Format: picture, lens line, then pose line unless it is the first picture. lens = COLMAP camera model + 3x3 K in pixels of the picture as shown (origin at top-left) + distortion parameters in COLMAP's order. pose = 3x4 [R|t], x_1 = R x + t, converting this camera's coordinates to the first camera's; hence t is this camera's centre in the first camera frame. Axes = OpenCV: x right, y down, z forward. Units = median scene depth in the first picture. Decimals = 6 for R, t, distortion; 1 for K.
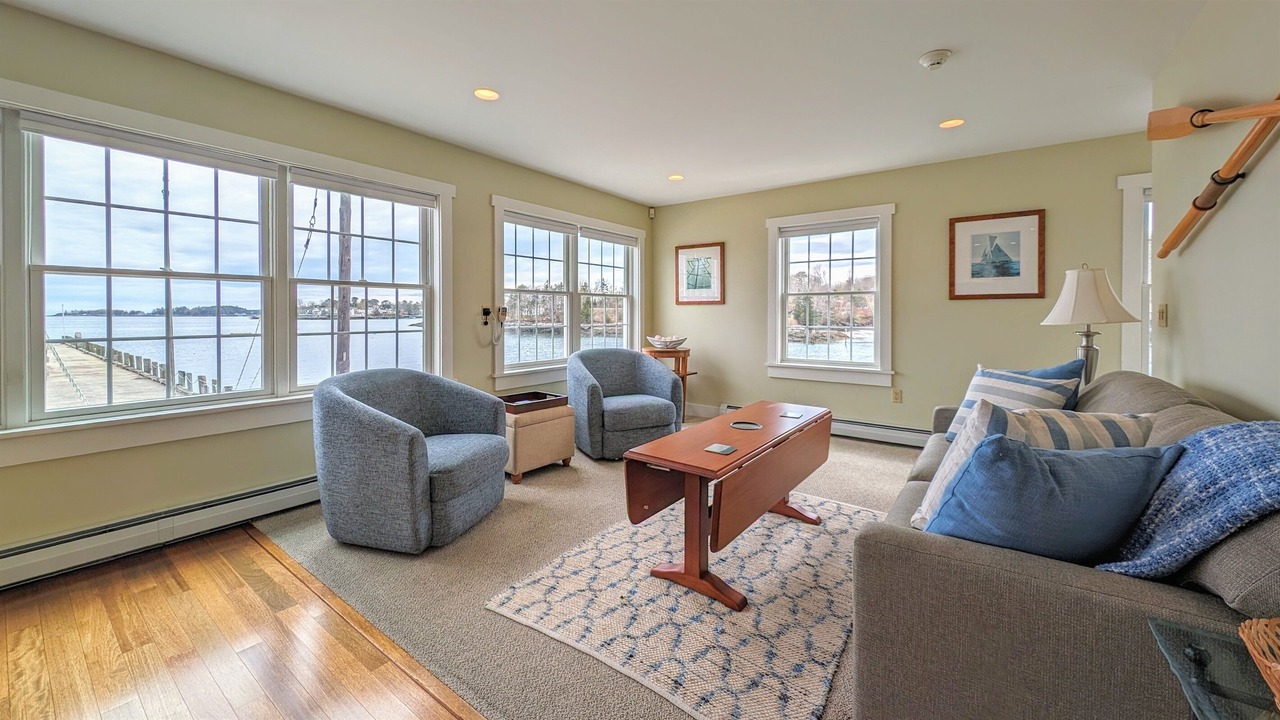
lens RADIAL K [[488.7, 0, 642.8], [0, 488.7, 319.3], [0, 0, 1]] dist [0.015769, -0.001125]
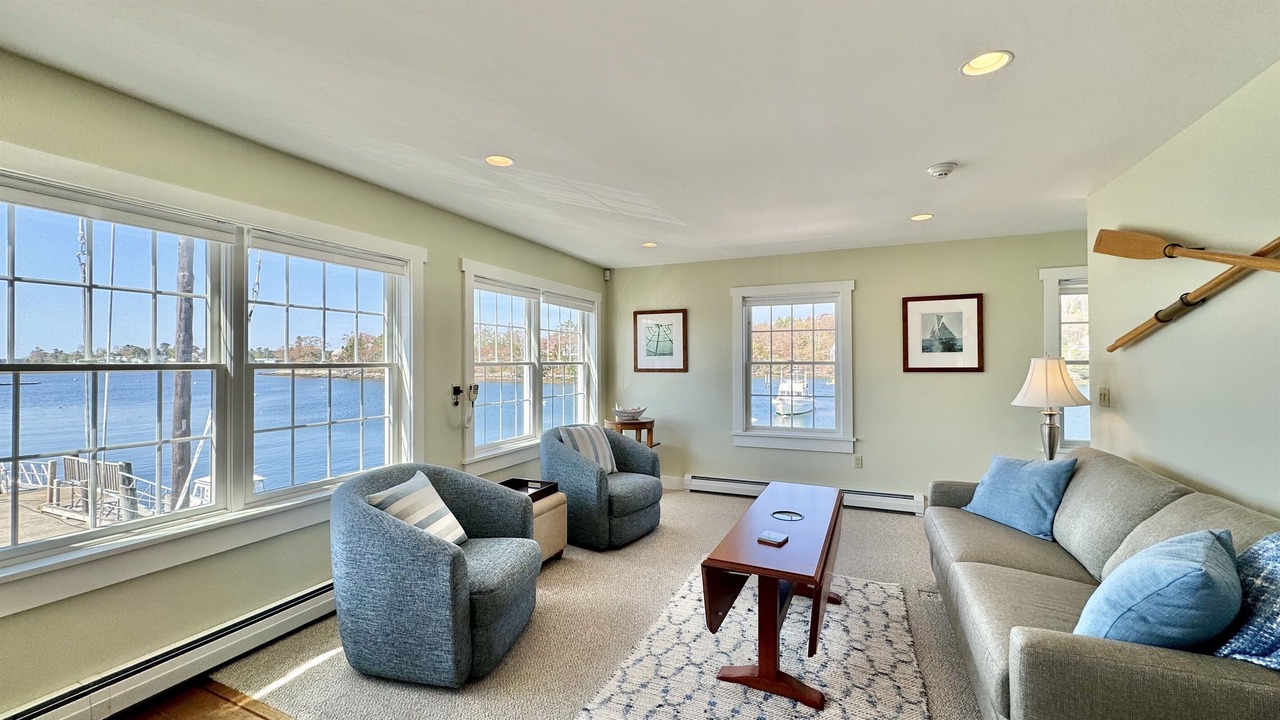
lens RADIAL K [[516.5, 0, 638.1], [0, 516.5, 359.6], [0, 0, 1]] dist [0.014024, 0.000805]
pose [[0.976680, -0.001214, 0.214695, -0.198900], [0.004414, 0.999886, -0.014425, -0.055432], [-0.214653, 0.015037, 0.976575, 0.010947]]
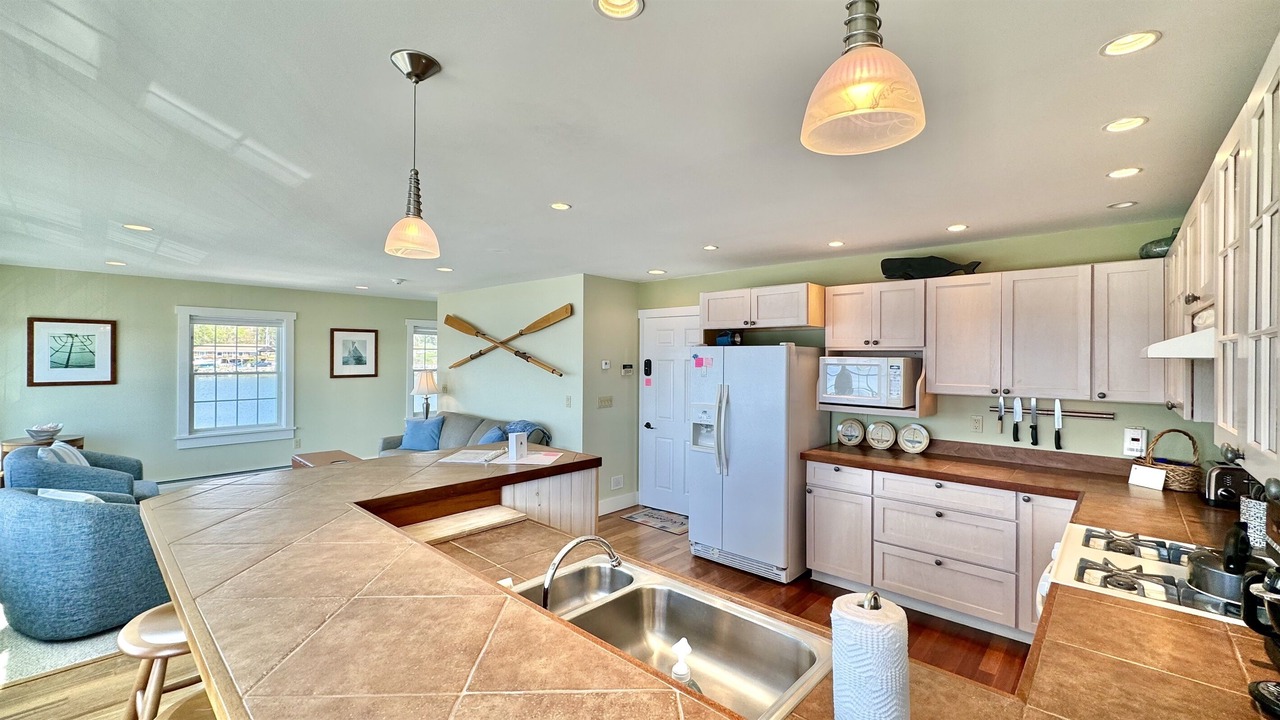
lens RADIAL K [[516.5, 0, 640.2], [0, 516.5, 357.5], [0, 0, 1]] dist [0.014024, 0.000805]
pose [[0.110403, 0.000155, 0.993887, -1.001830], [0.000149, 1.000000, -0.000172, -0.111284], [-0.993887, 0.000167, 0.110403, -0.211055]]
